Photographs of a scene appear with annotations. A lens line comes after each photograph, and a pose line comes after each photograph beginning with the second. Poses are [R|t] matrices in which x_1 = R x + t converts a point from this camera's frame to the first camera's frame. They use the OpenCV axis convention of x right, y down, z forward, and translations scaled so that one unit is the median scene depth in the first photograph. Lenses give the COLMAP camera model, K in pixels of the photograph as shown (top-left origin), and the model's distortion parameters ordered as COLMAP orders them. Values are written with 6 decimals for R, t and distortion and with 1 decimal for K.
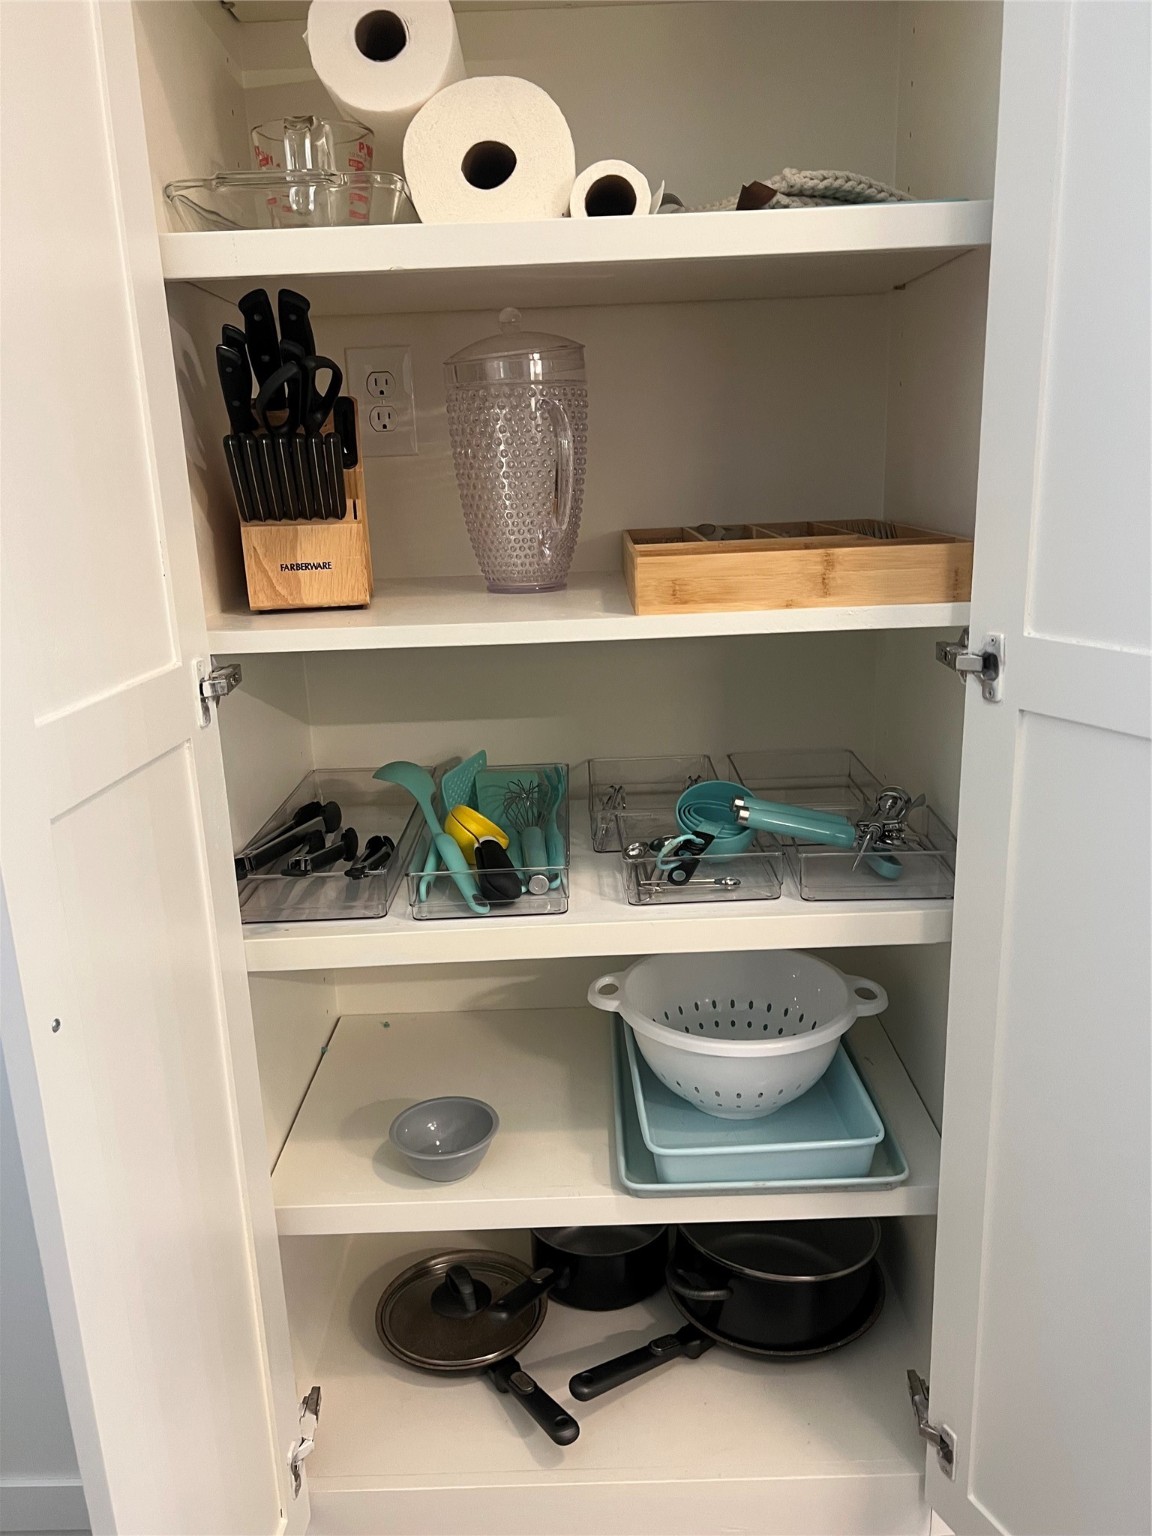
lens RADIAL K [[1163.0, 0, 574.2], [0, 1163.0, 769.6], [0, 0, 1]] dist [0.030157, -0.003111]
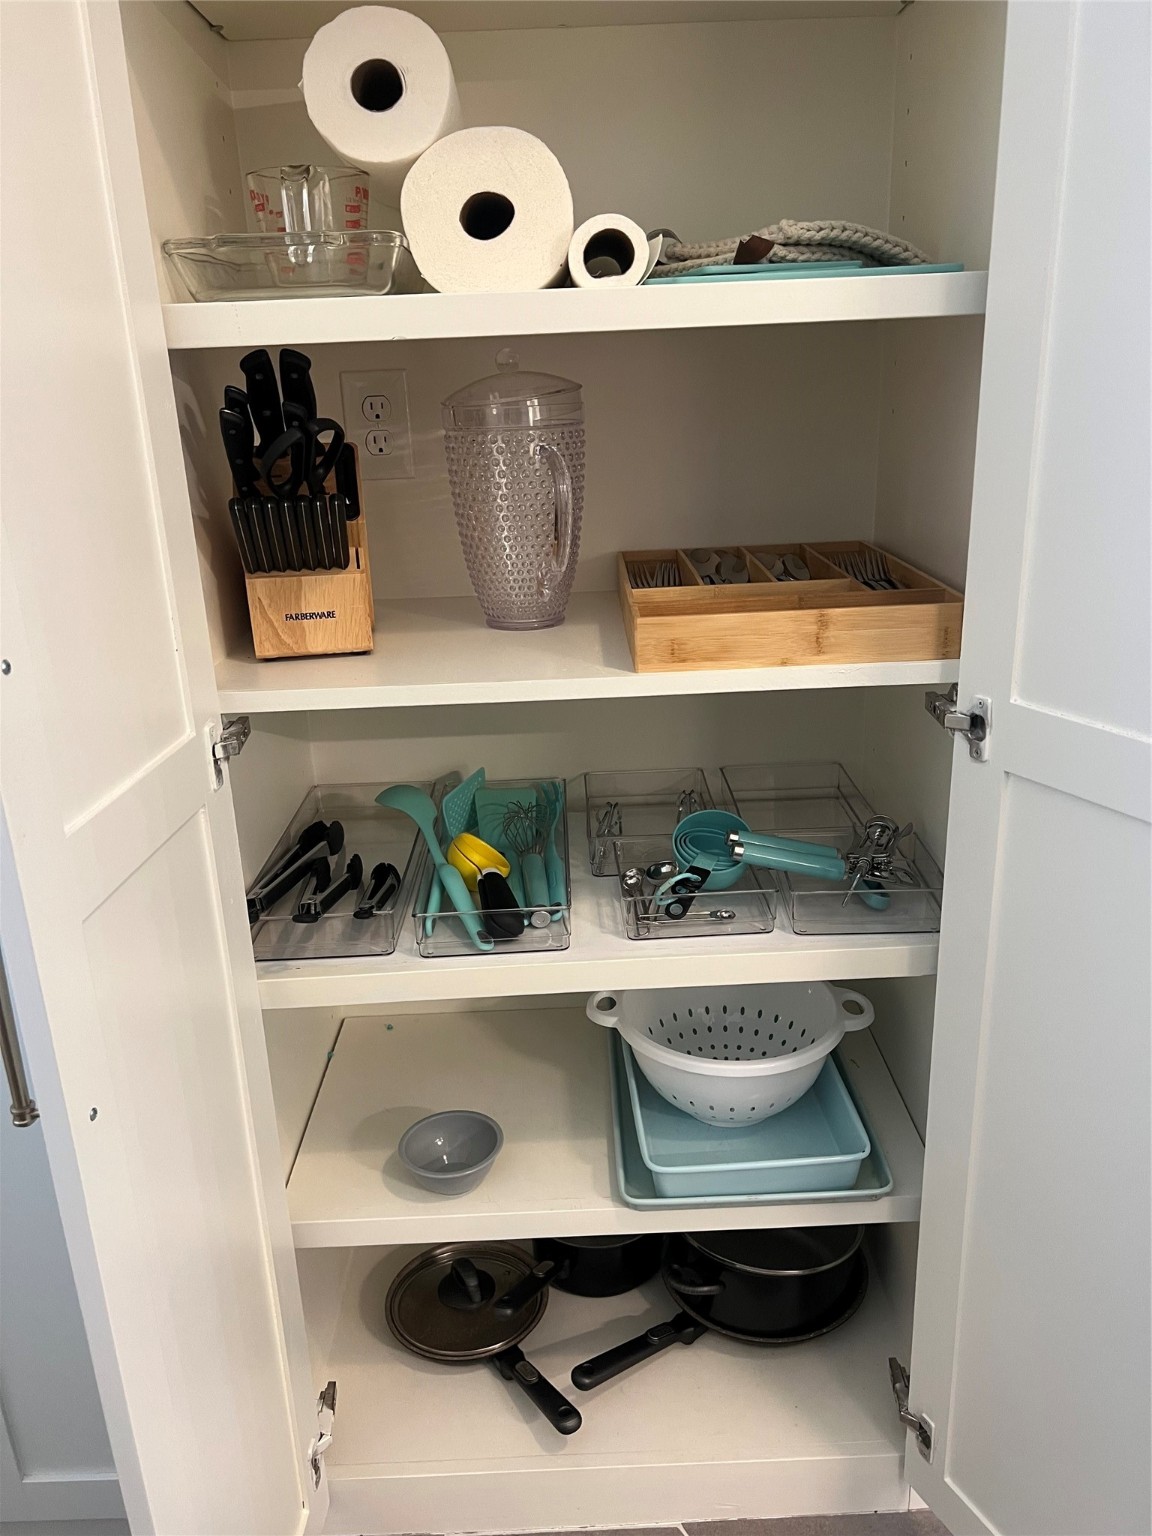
lens RADIAL K [[1163.0, 0, 574.2], [0, 1163.0, 769.6], [0, 0, 1]] dist [0.030157, -0.003111]
pose [[0.999902, -0.006213, 0.012542, -0.012629], [0.005426, 0.998068, 0.061900, -0.097707], [-0.012902, -0.061826, 0.998004, -0.026286]]
